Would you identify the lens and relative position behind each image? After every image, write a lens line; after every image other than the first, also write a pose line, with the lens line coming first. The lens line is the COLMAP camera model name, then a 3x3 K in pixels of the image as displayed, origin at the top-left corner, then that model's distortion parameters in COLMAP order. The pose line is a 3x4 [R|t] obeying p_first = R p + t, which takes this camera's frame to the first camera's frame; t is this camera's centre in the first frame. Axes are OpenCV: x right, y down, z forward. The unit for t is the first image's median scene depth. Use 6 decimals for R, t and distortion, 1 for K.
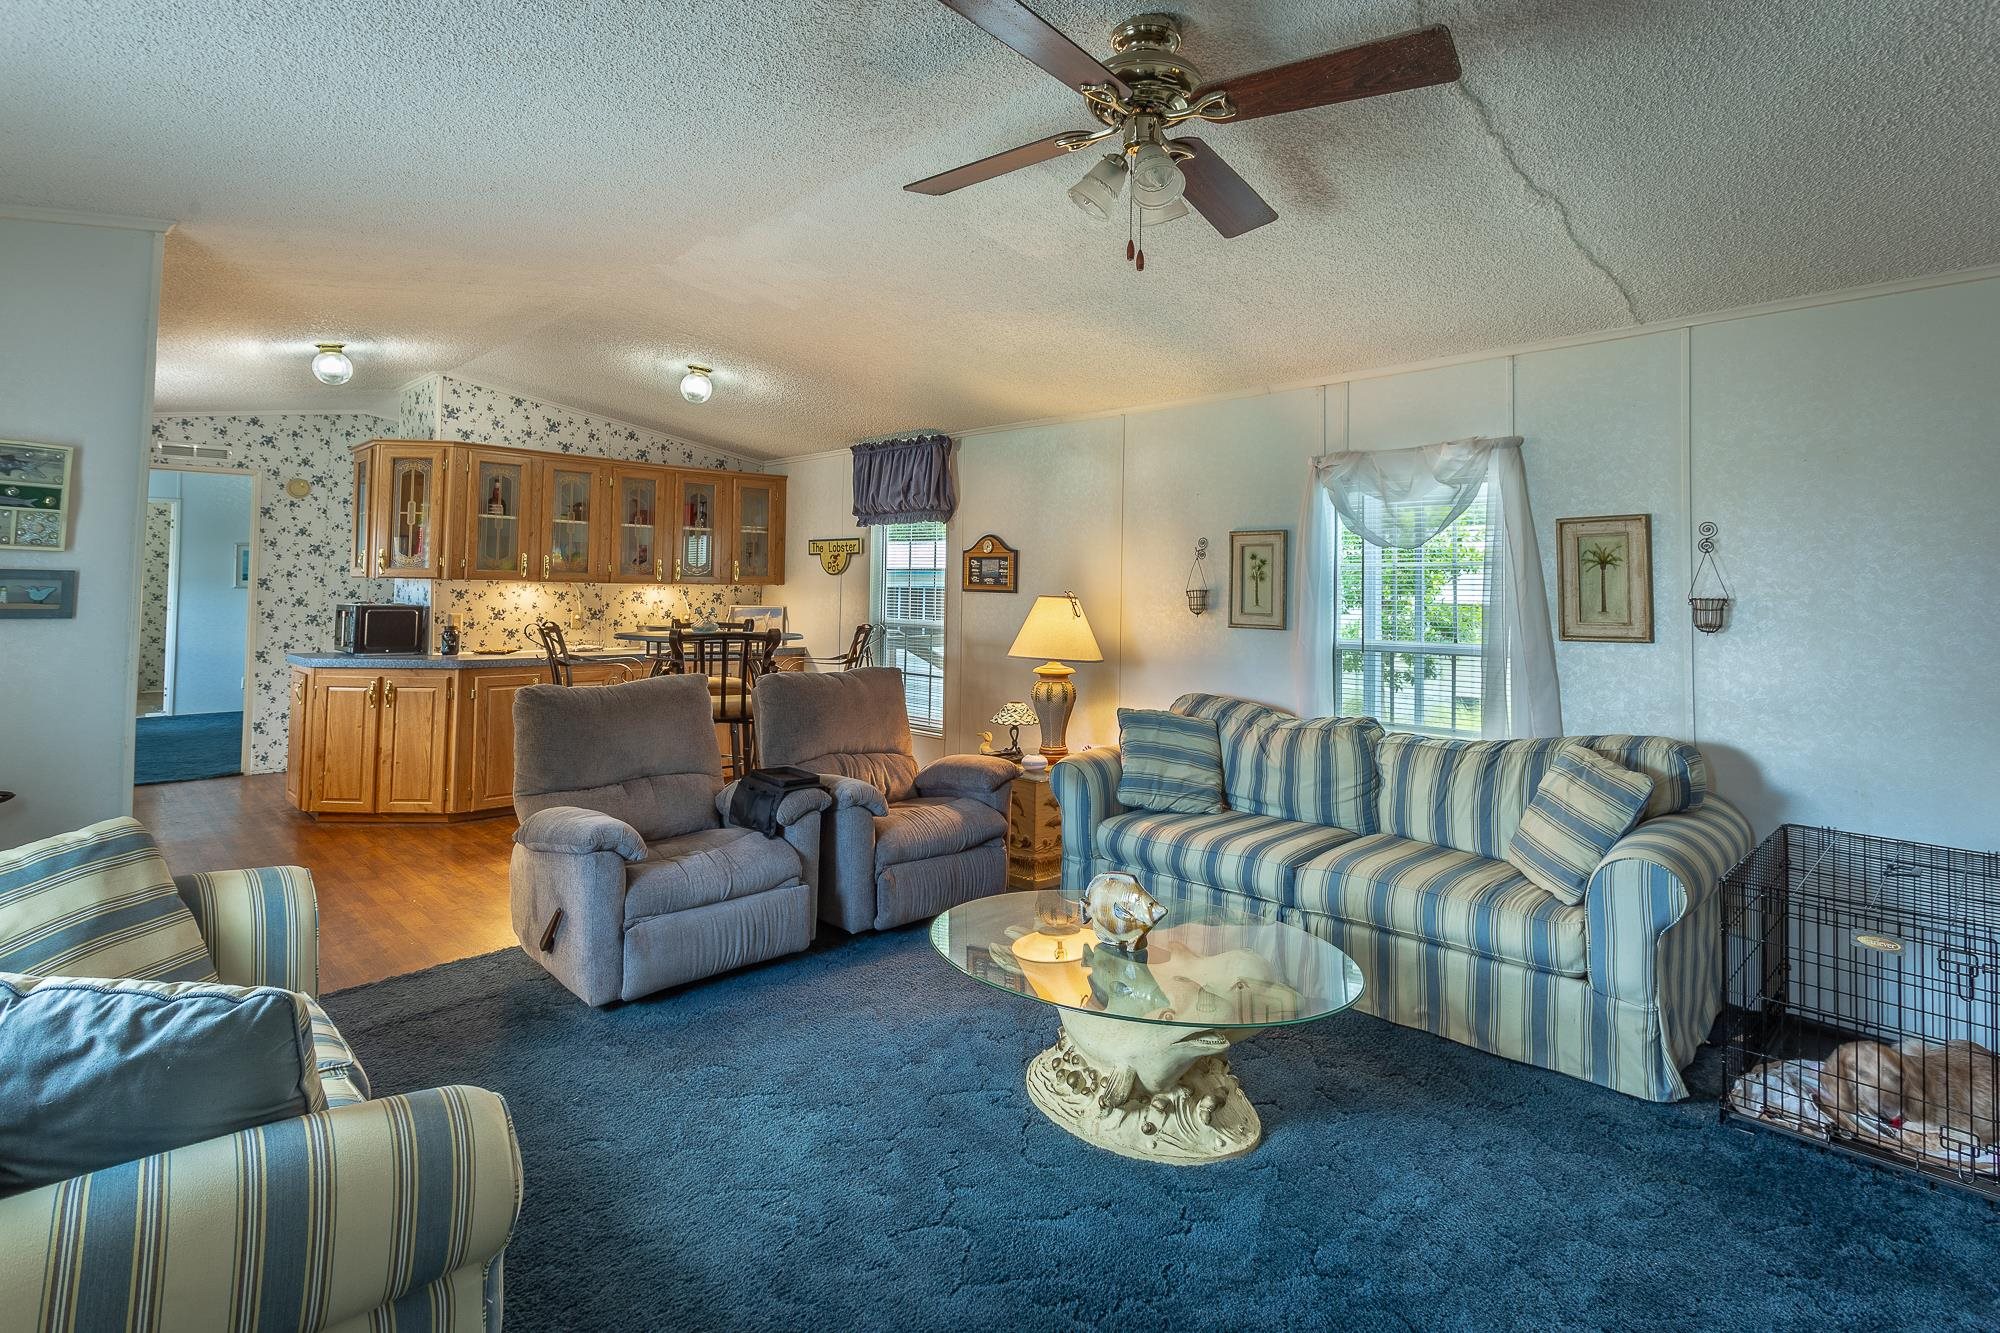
lens RADIAL K [[1095.0, 0, 1002.1], [0, 1095.0, 555.6], [0, 0, 1]] dist [-0.005239, -0.001369]
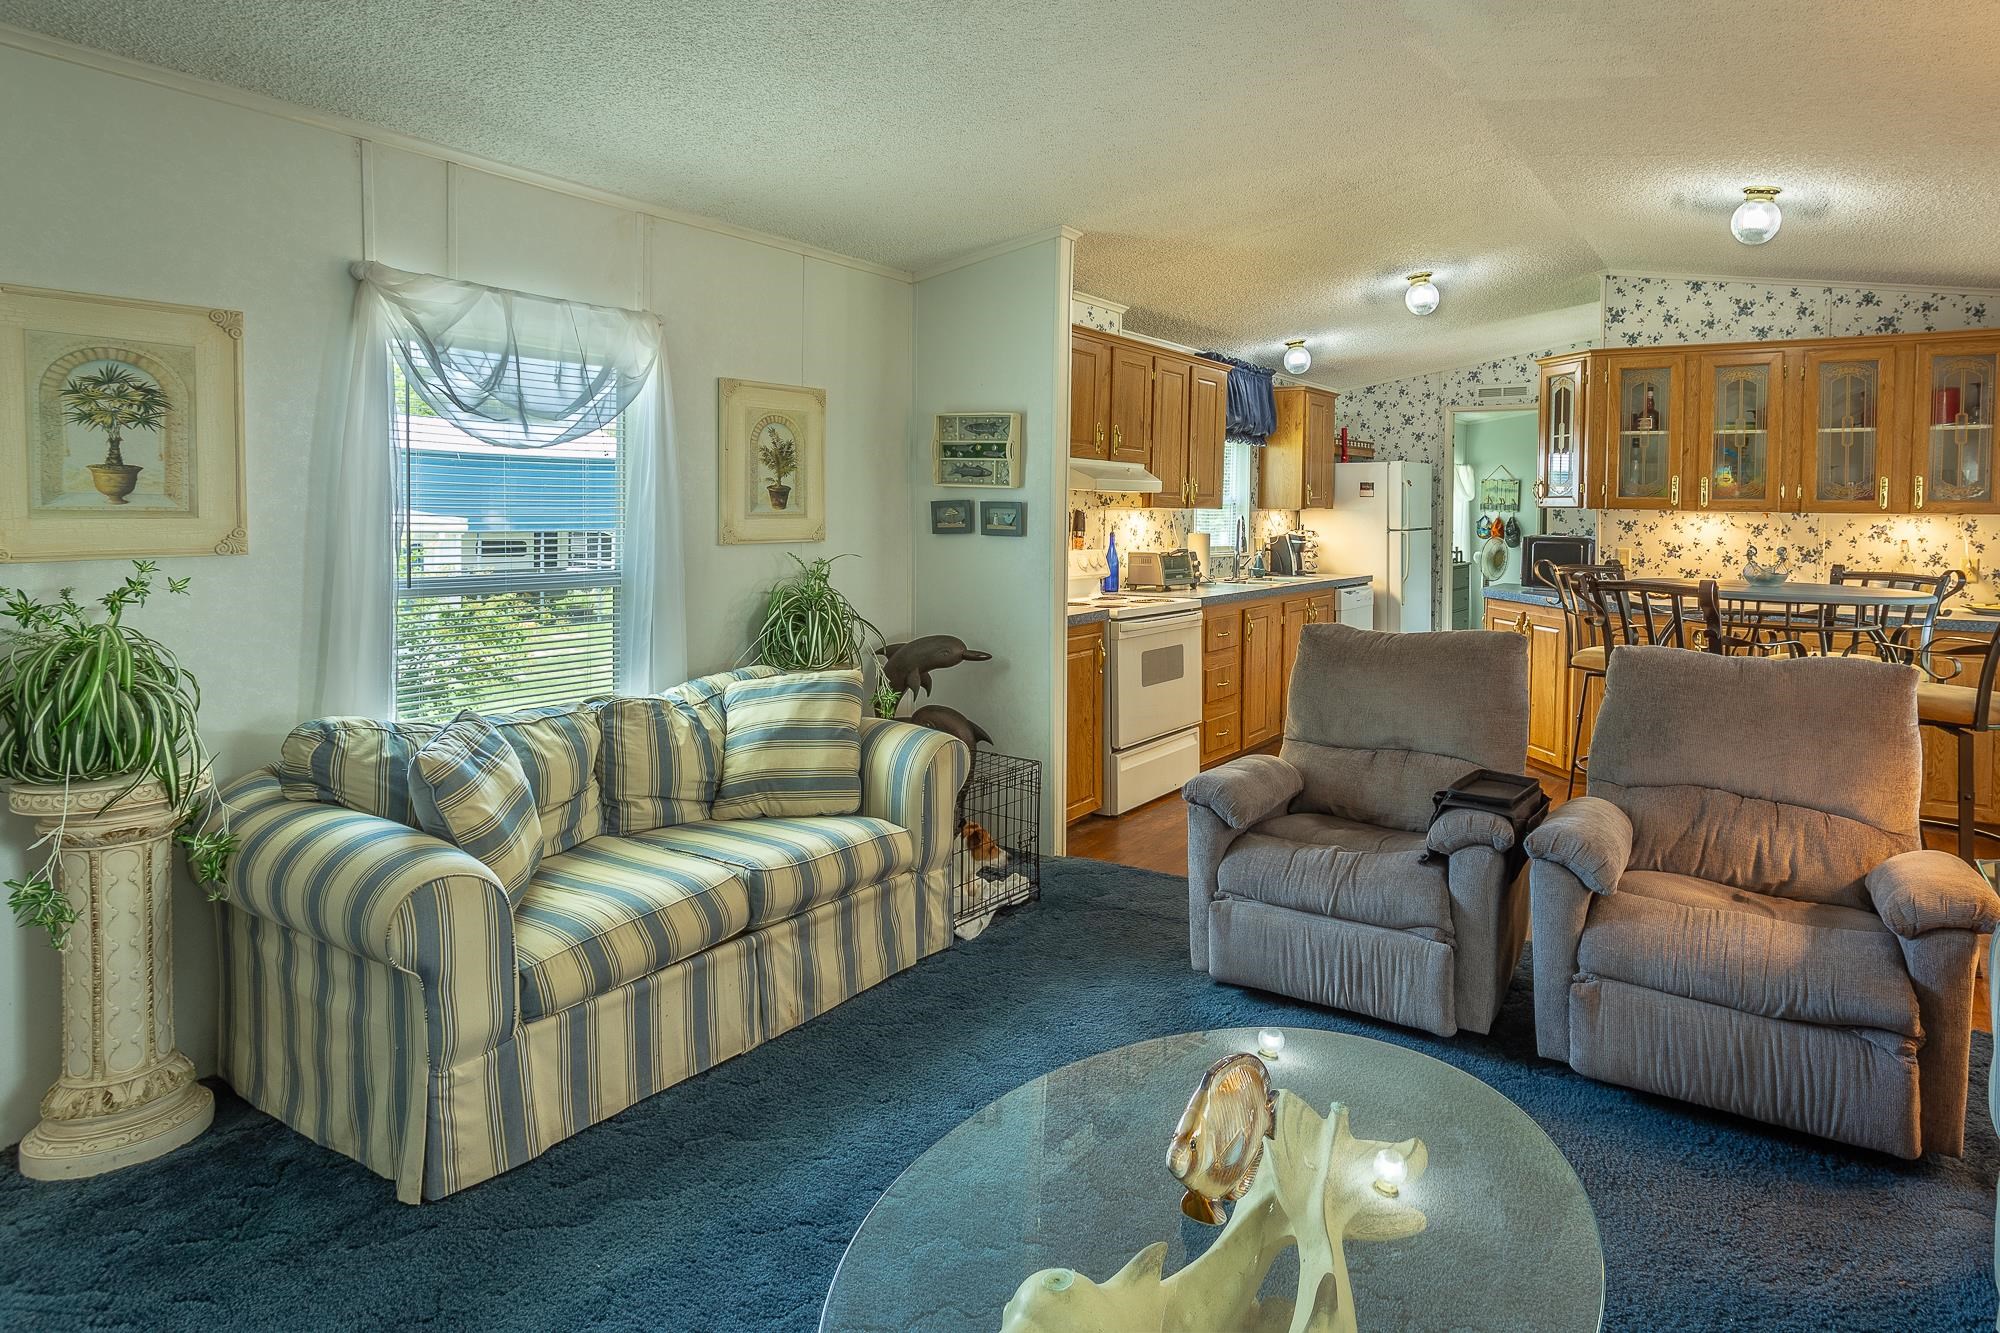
lens RADIAL K [[1095.0, 0, 1002.1], [0, 1095.0, 555.6], [0, 0, 1]] dist [-0.005239, -0.001369]
pose [[0.196036, 0.034341, -0.979995, 0.258715], [0.023611, 0.998932, 0.039728, 0.013111], [0.980313, -0.030926, 0.195015, 0.357269]]
